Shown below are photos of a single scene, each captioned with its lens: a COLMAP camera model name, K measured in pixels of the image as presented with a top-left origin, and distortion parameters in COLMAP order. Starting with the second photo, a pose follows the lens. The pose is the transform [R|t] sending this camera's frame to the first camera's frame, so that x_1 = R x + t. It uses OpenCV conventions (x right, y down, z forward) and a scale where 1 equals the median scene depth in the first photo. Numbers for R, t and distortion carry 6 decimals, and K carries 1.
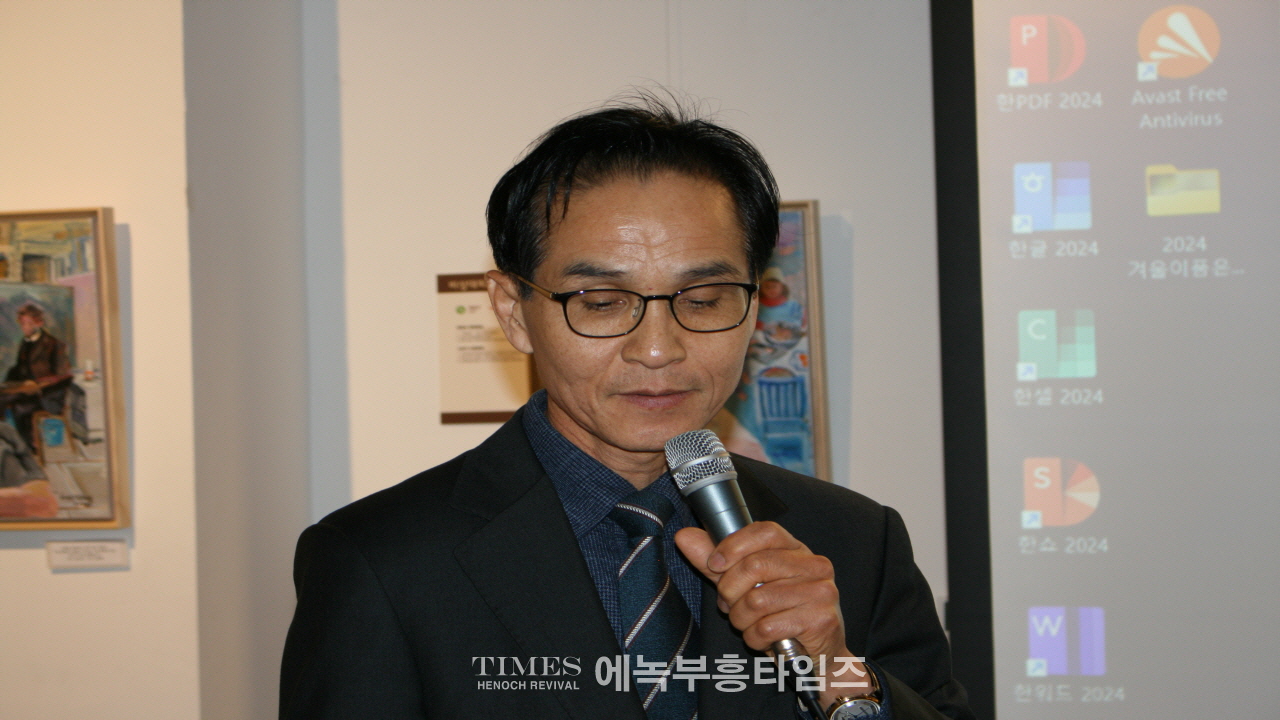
lens RADIAL K [[3395.0, 0, 640.0], [0, 3395.0, 360.0], [0, 0, 1]] dist [0.222613, 0.188326]
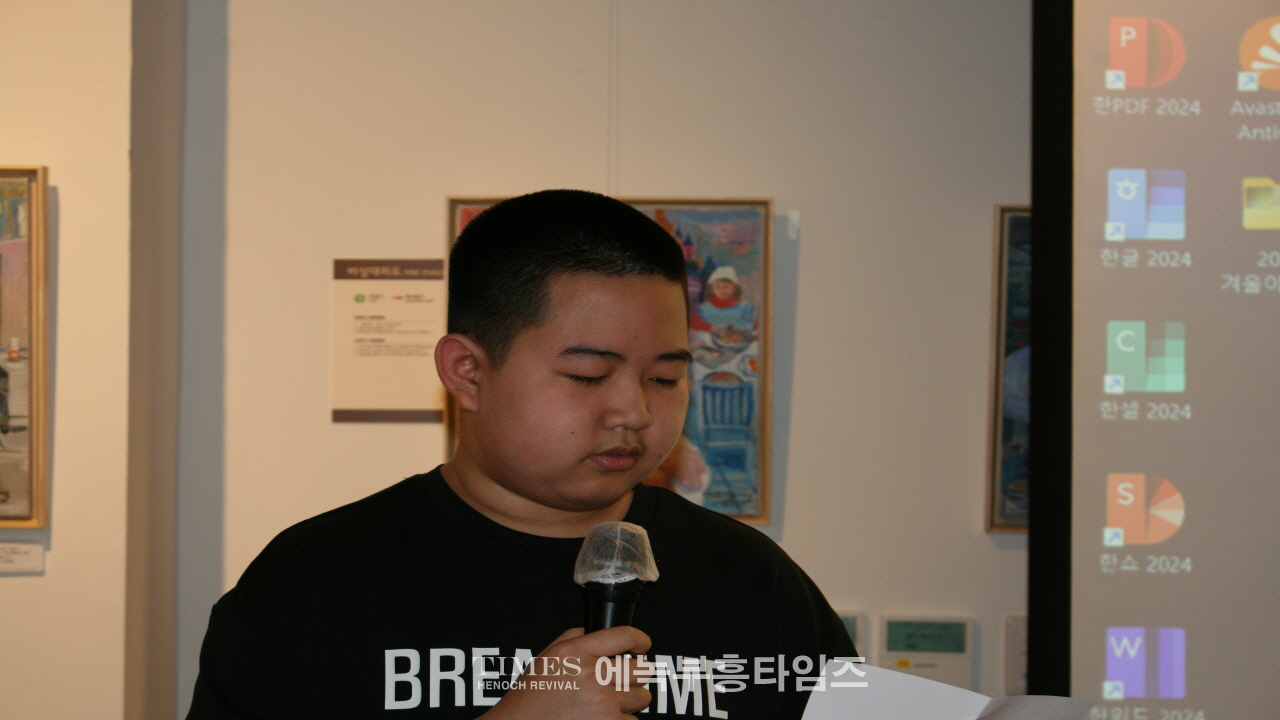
lens RADIAL K [[3395.0, 0, 640.0], [0, 3395.0, 360.0], [0, 0, 1]] dist [0.222613, 0.188326]
pose [[0.952384, 0.034734, 0.302917, -0.308536], [-0.032455, 0.999394, -0.012556, 0.013112], [-0.303169, 0.002127, 0.952934, 0.117091]]
